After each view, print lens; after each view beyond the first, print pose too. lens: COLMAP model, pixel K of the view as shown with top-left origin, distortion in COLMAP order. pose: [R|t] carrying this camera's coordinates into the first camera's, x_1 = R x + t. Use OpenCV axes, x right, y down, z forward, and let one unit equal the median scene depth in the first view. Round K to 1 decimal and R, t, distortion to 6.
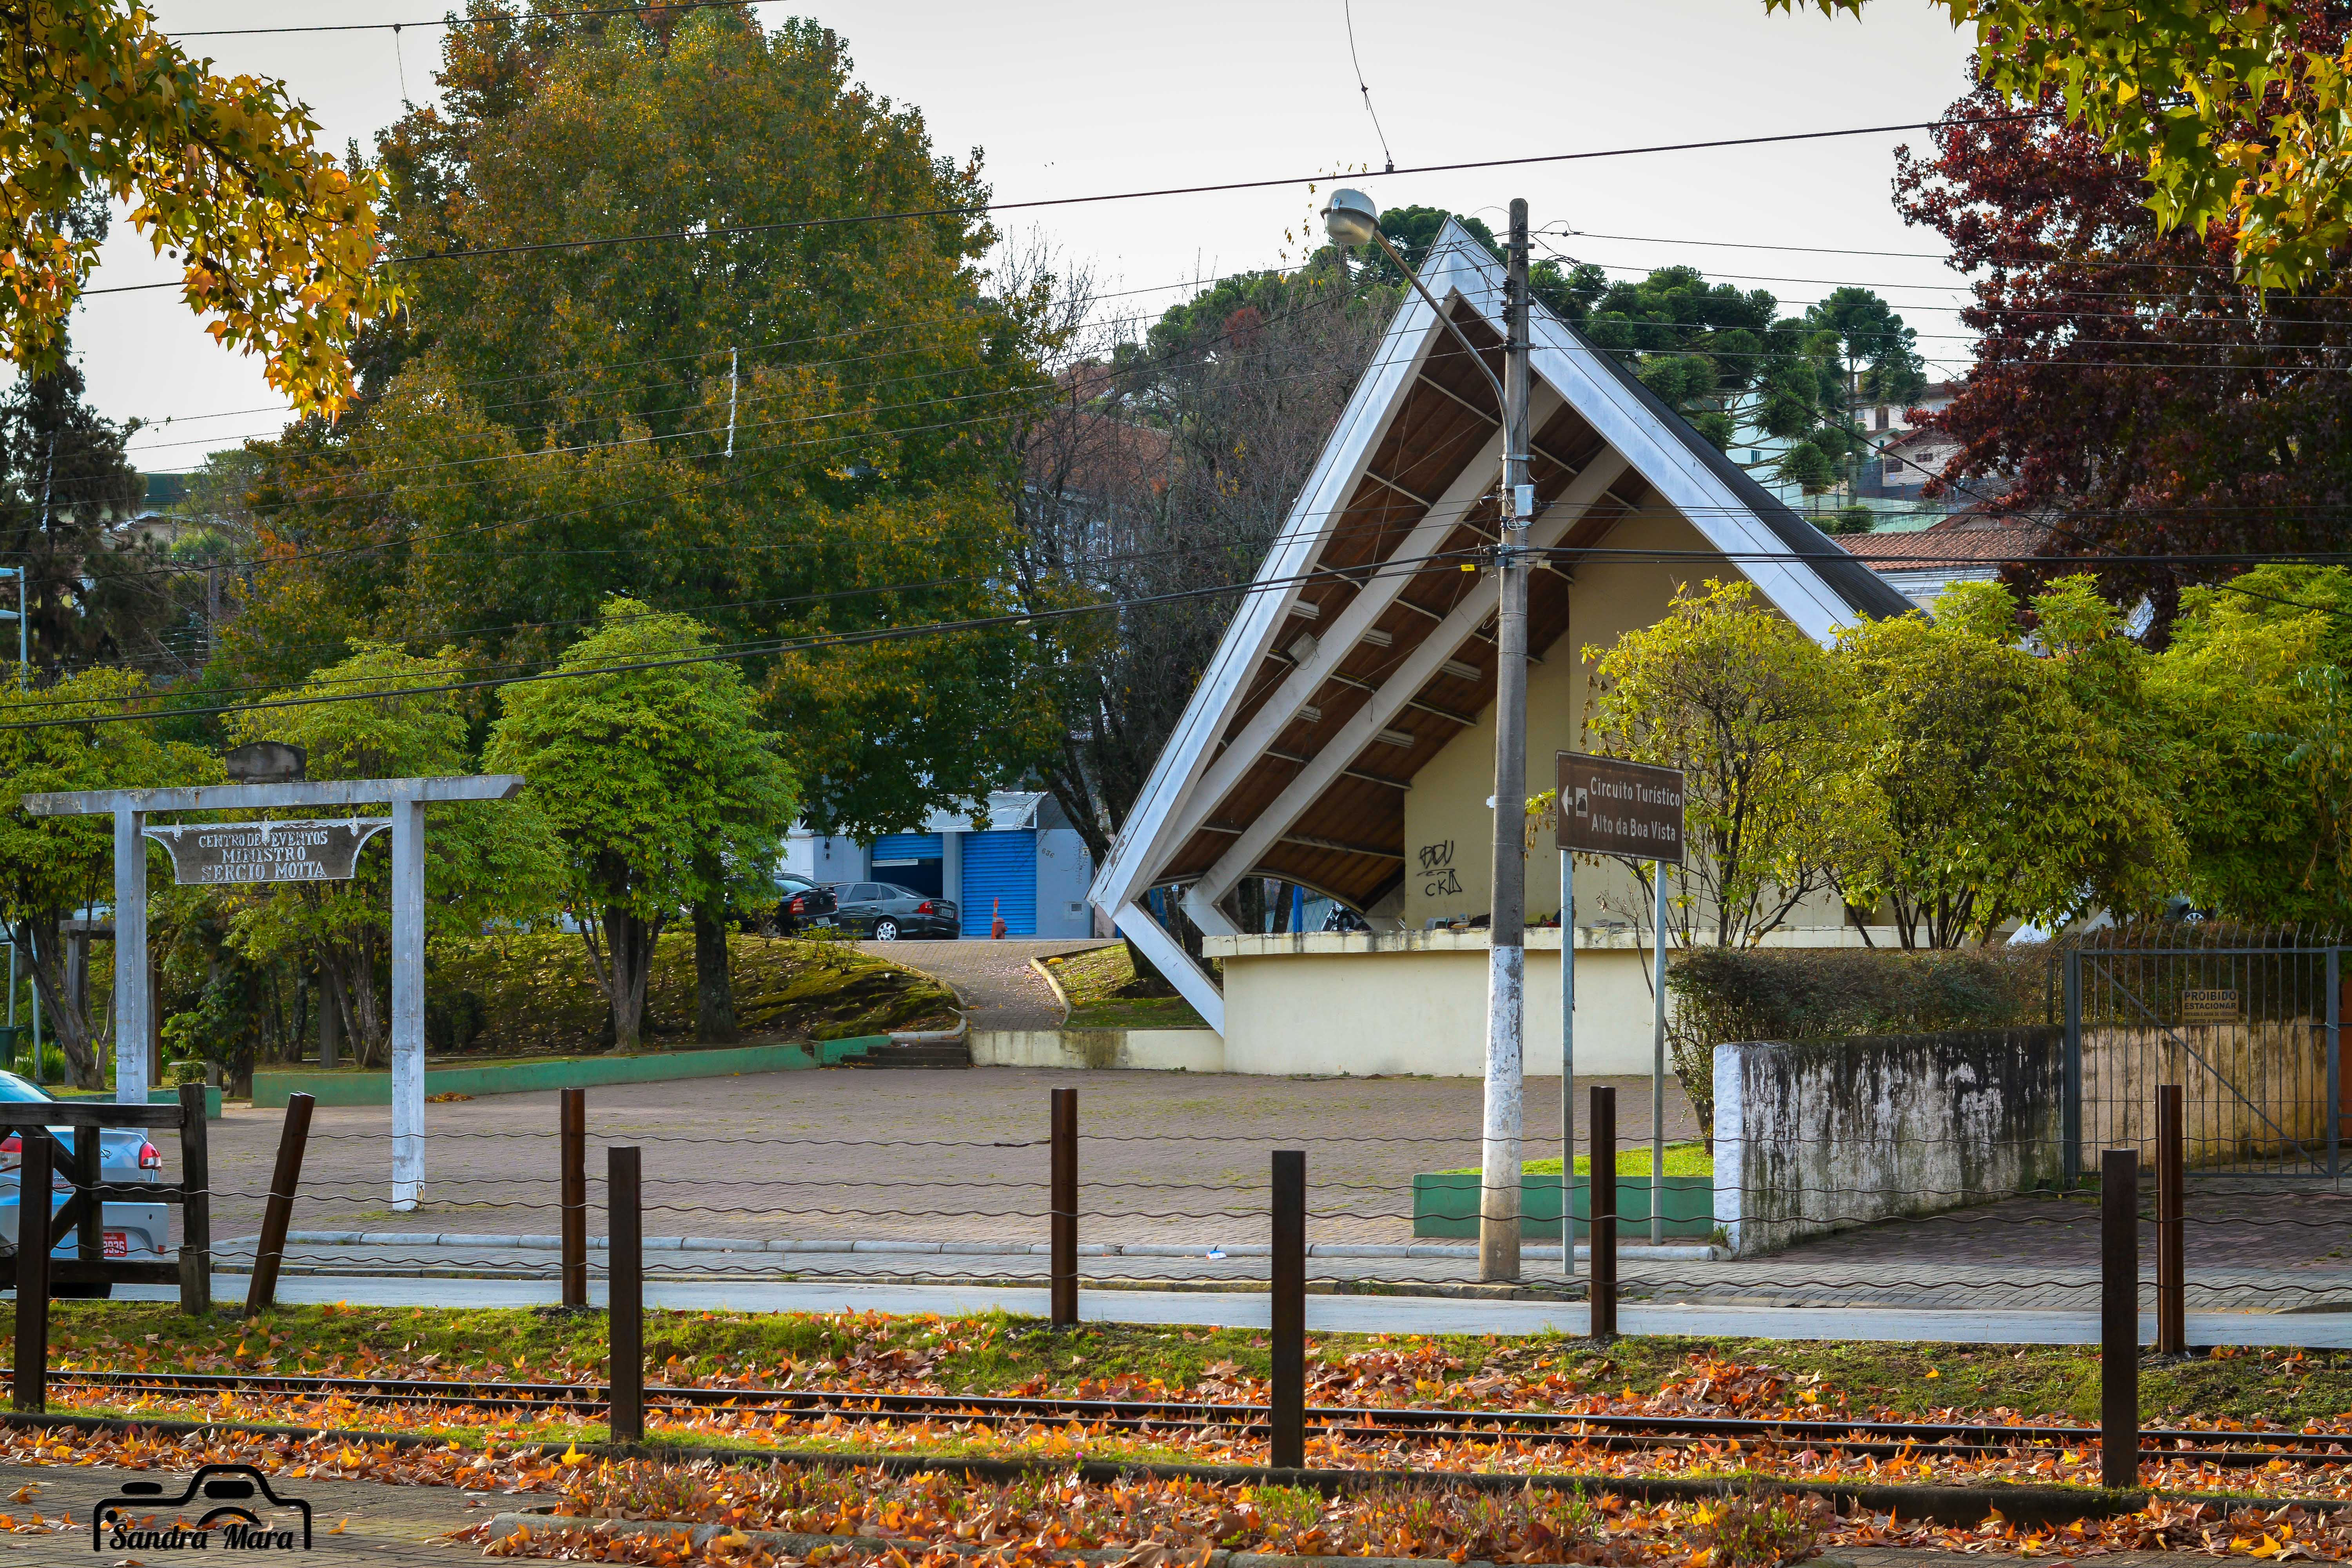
lens RADIAL K [[5229.5, 0, 1176.0], [0, 5229.5, 784.0], [0, 0, 1]] dist [-0.123242, 0.279848]
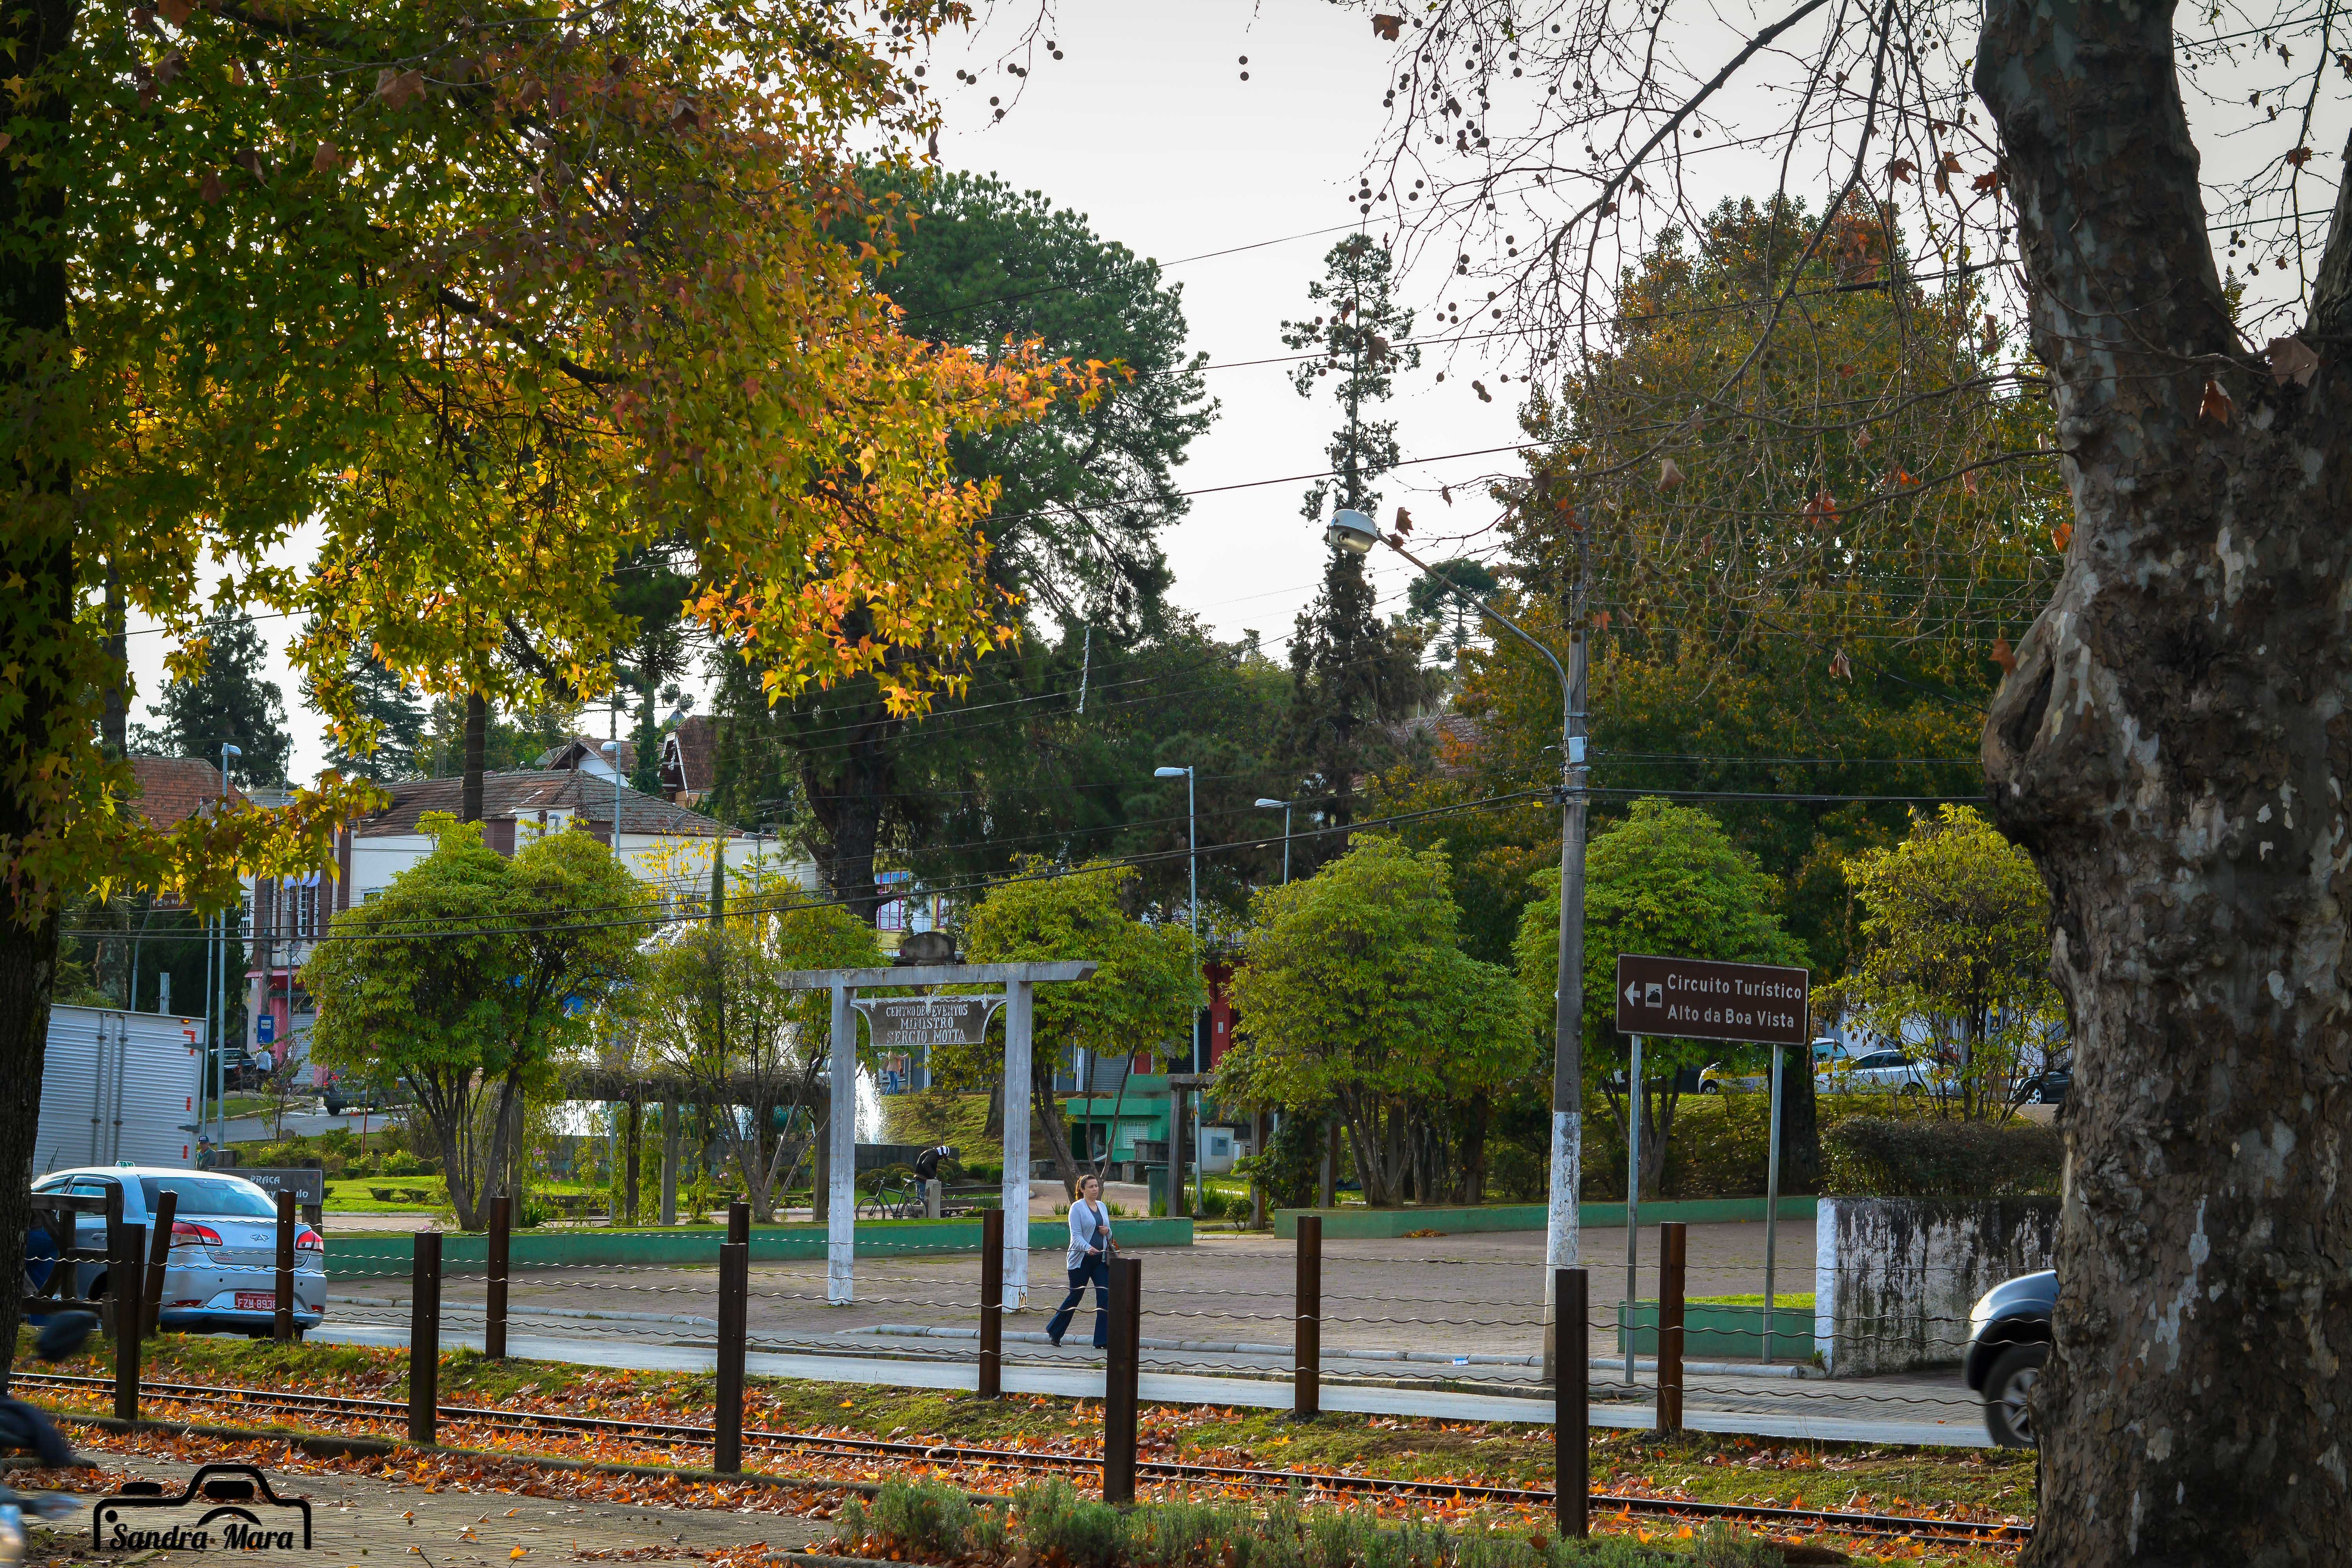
lens RADIAL K [[5229.5, 0, 1176.0], [0, 5229.5, 784.0], [0, 0, 1]] dist [-0.123242, 0.279848]
pose [[0.933819, -0.003816, -0.357726, 0.346623], [-0.006943, 0.999561, -0.028789, -0.008372], [0.357679, 0.029367, 0.933383, -0.150614]]
